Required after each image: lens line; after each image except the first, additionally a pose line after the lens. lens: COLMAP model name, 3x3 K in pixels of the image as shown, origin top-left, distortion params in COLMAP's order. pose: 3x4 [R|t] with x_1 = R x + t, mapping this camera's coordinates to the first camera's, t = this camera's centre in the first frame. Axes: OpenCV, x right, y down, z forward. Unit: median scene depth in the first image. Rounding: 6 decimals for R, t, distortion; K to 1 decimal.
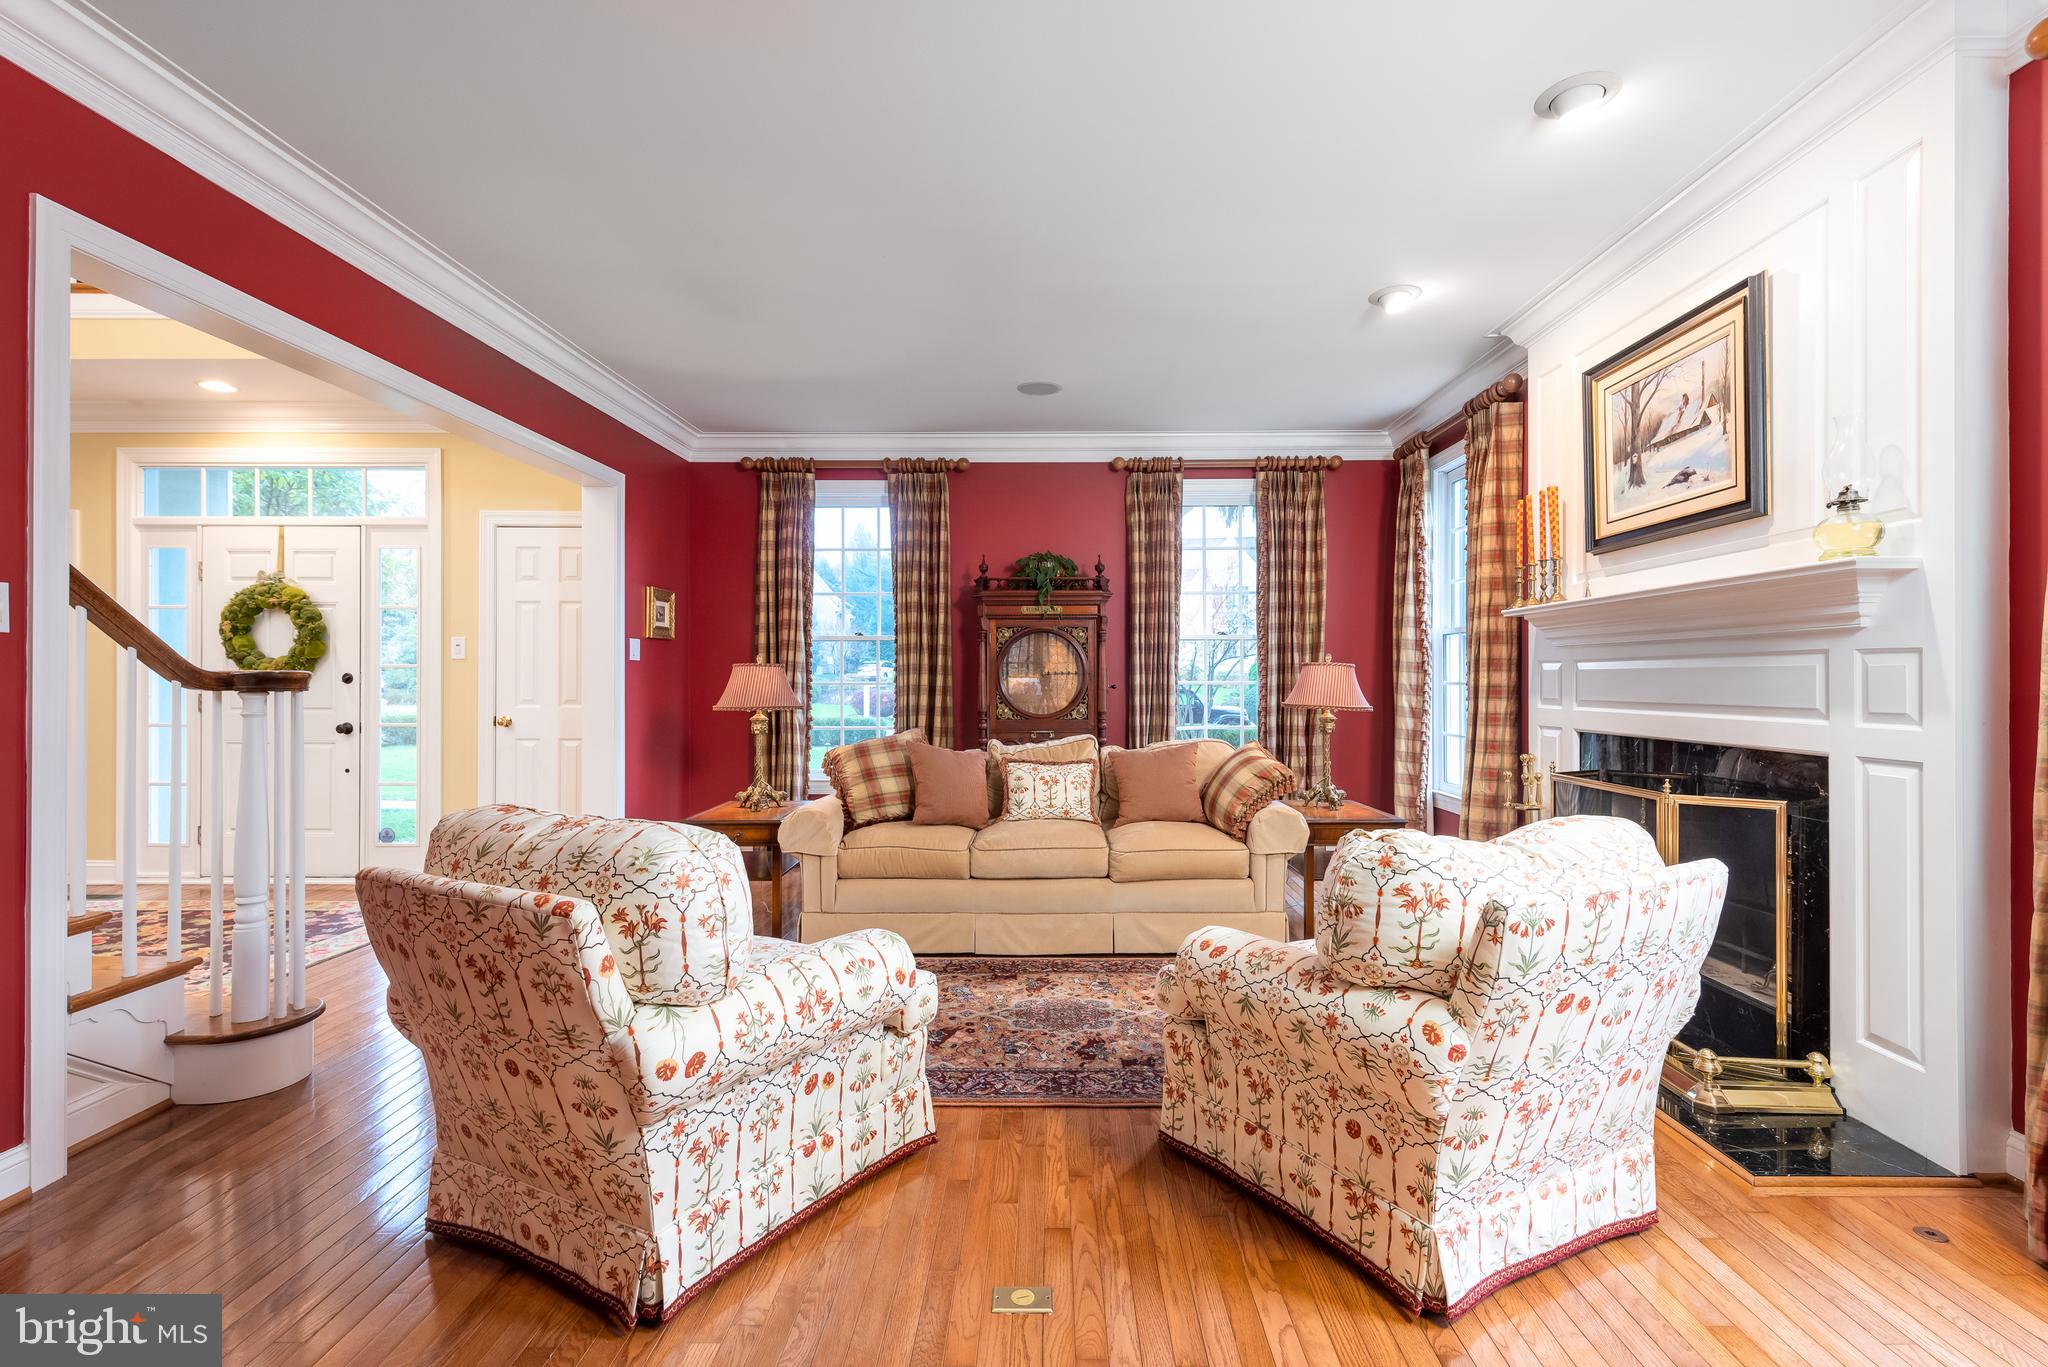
lens RADIAL K [[902.7, 0, 1016.5], [0, 902.7, 675.7], [0, 0, 1]] dist [0.003444, -0.000172]
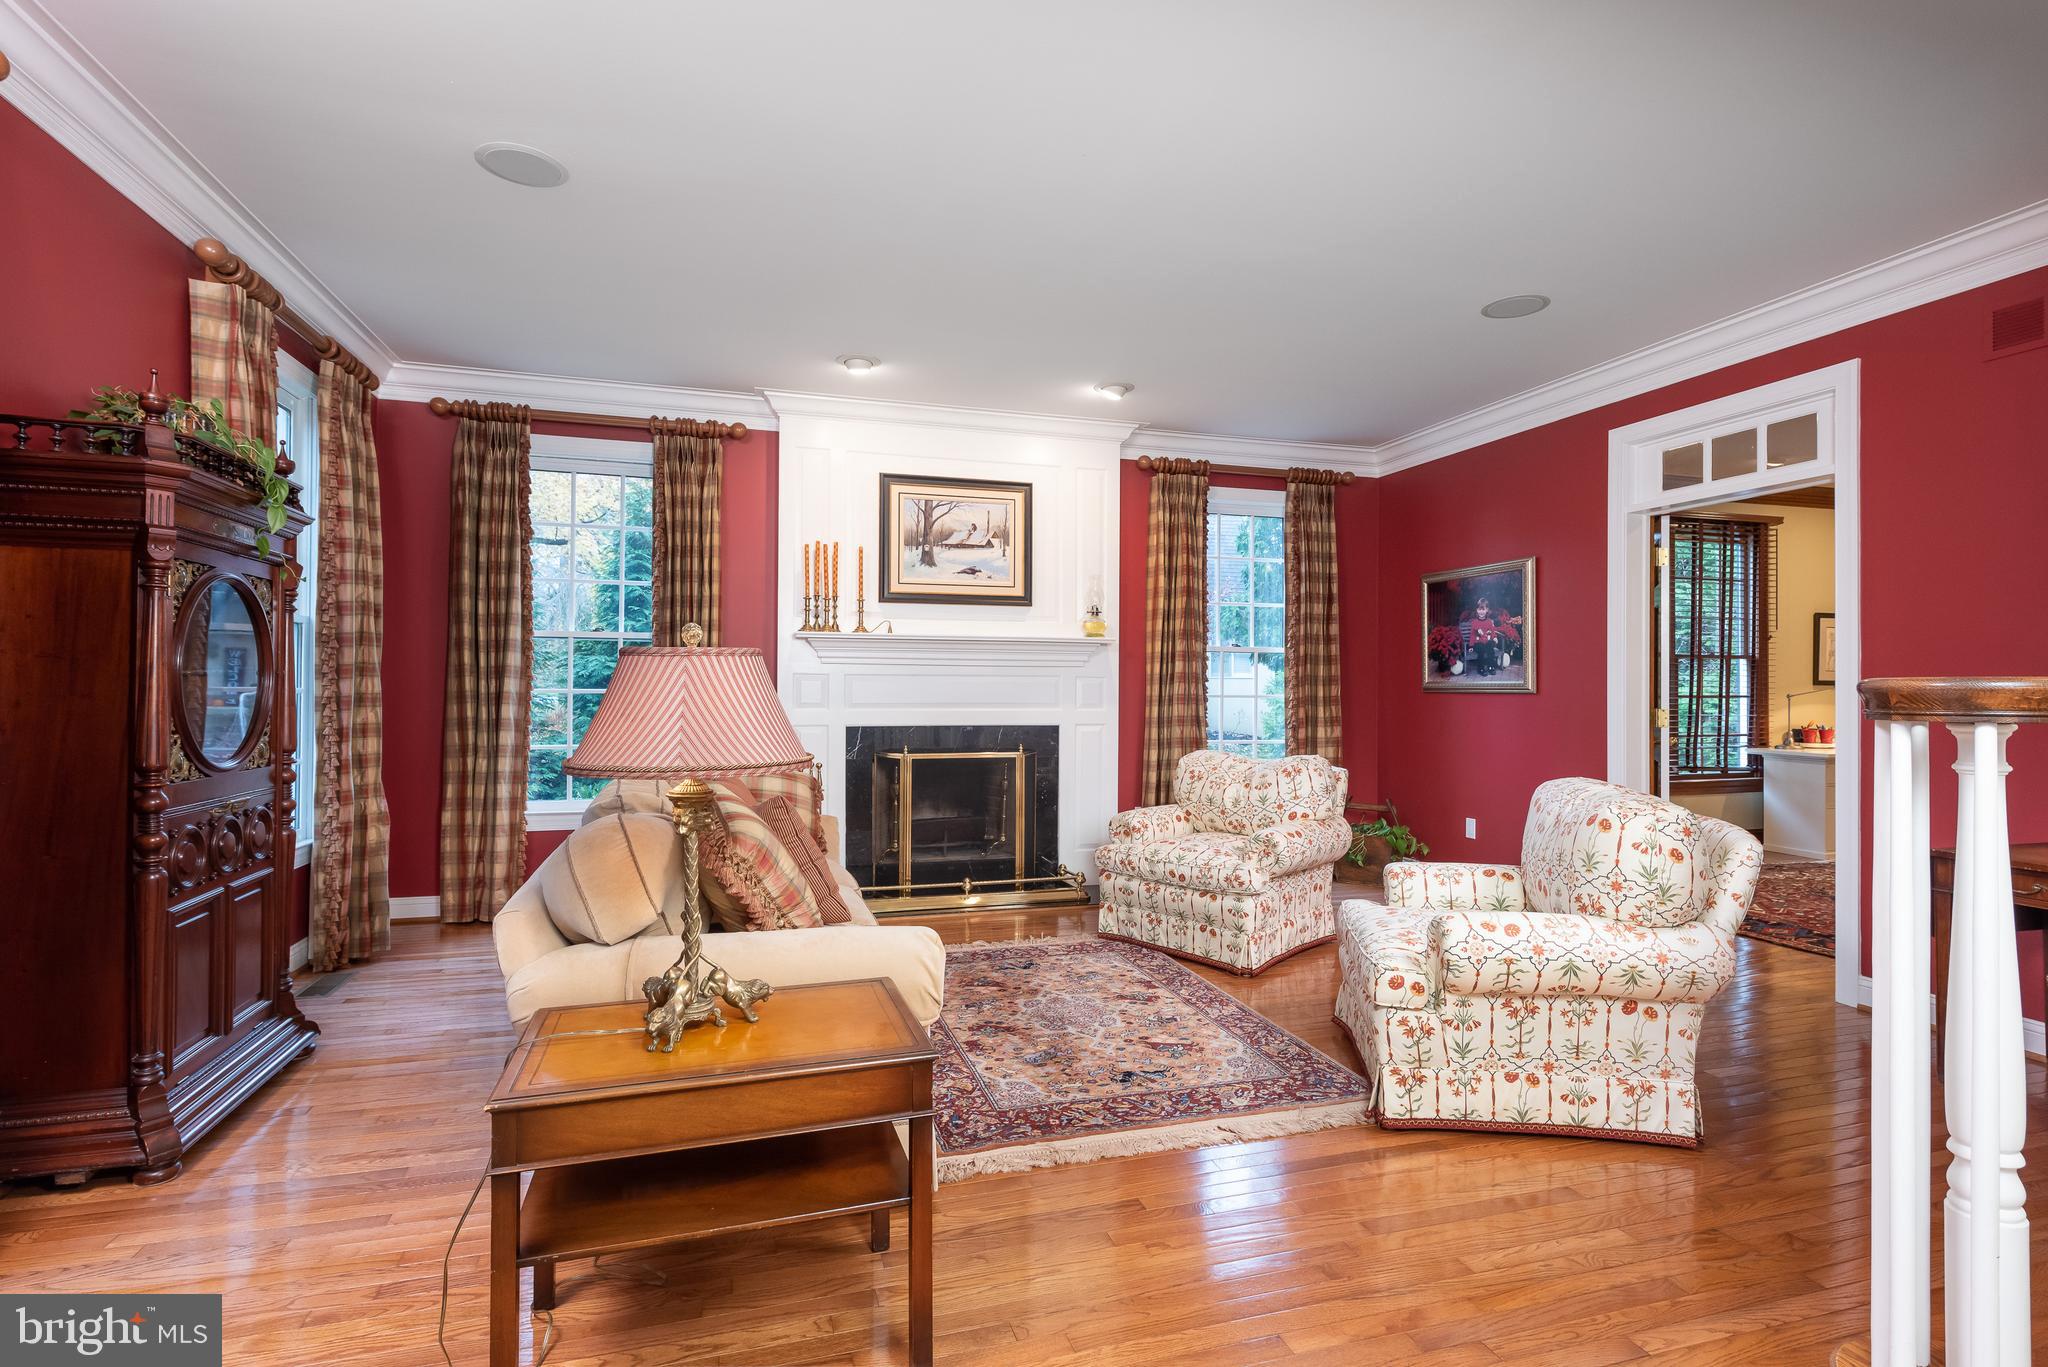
lens RADIAL K [[957.7, 0, 1033.9], [0, 957.7, 688.8], [0, 0, 1]] dist [0.008082, -0.003054]
pose [[-0.311305, 0.018350, 0.950133, -1.020078], [0.003416, 0.999829, -0.018190, 0.035597], [-0.950304, -0.002418, -0.311315, 1.459962]]
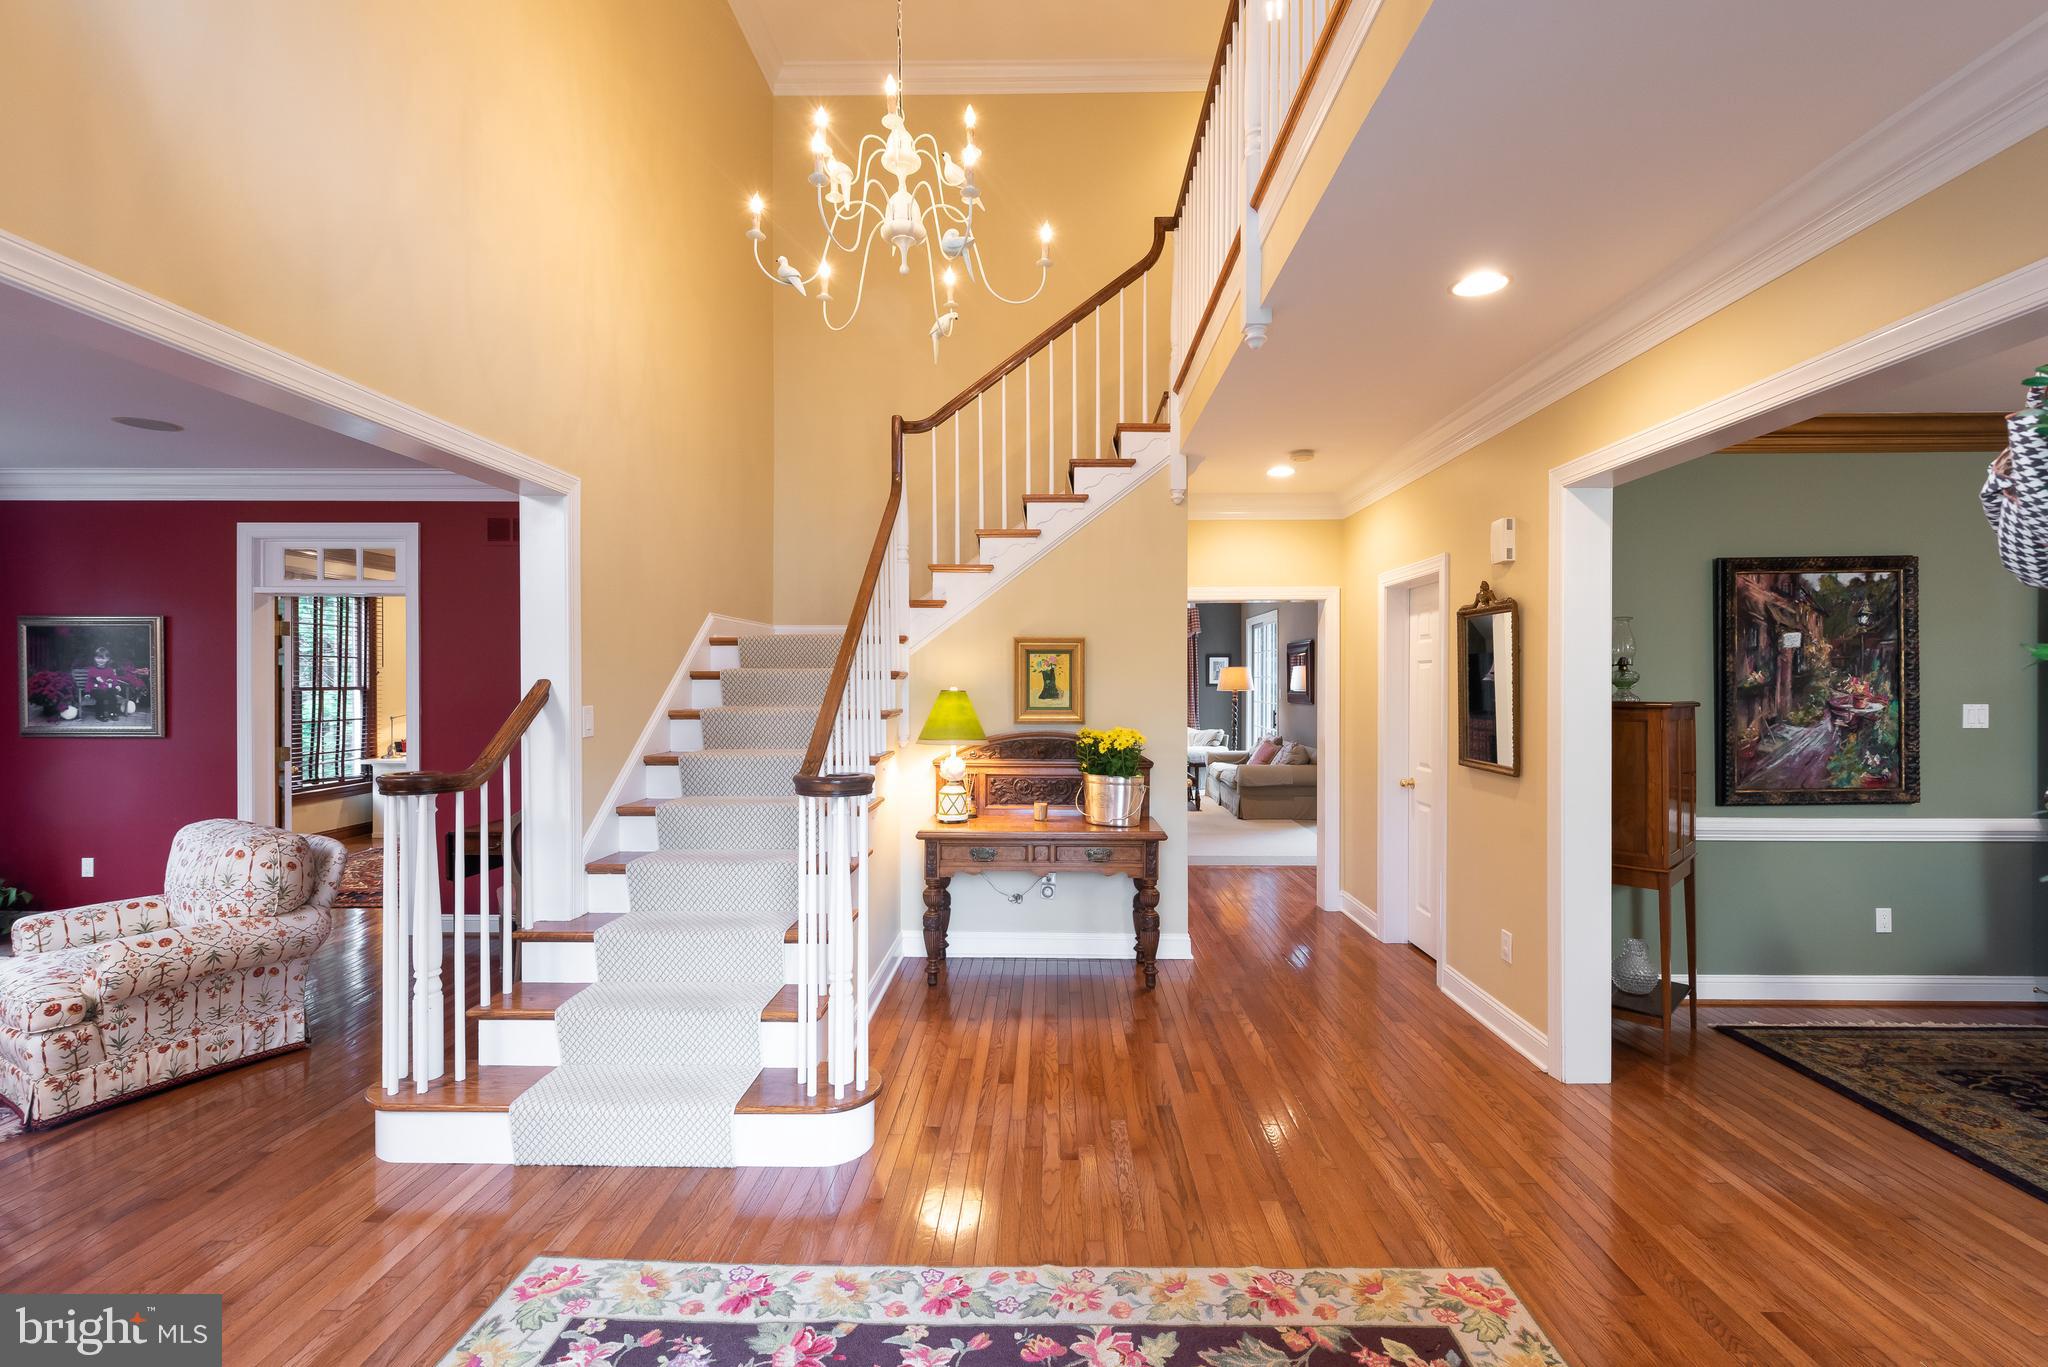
lens RADIAL K [[902.7, 0, 1029.4], [0, 902.7, 686.8], [0, 0, 1]] dist [0.003444, -0.000172]
pose [[-0.999834, 0.016752, -0.007150, -1.410463], [0.016689, 0.999821, 0.008873, -0.074578], [0.007297, 0.008753, -0.999935, 1.921568]]
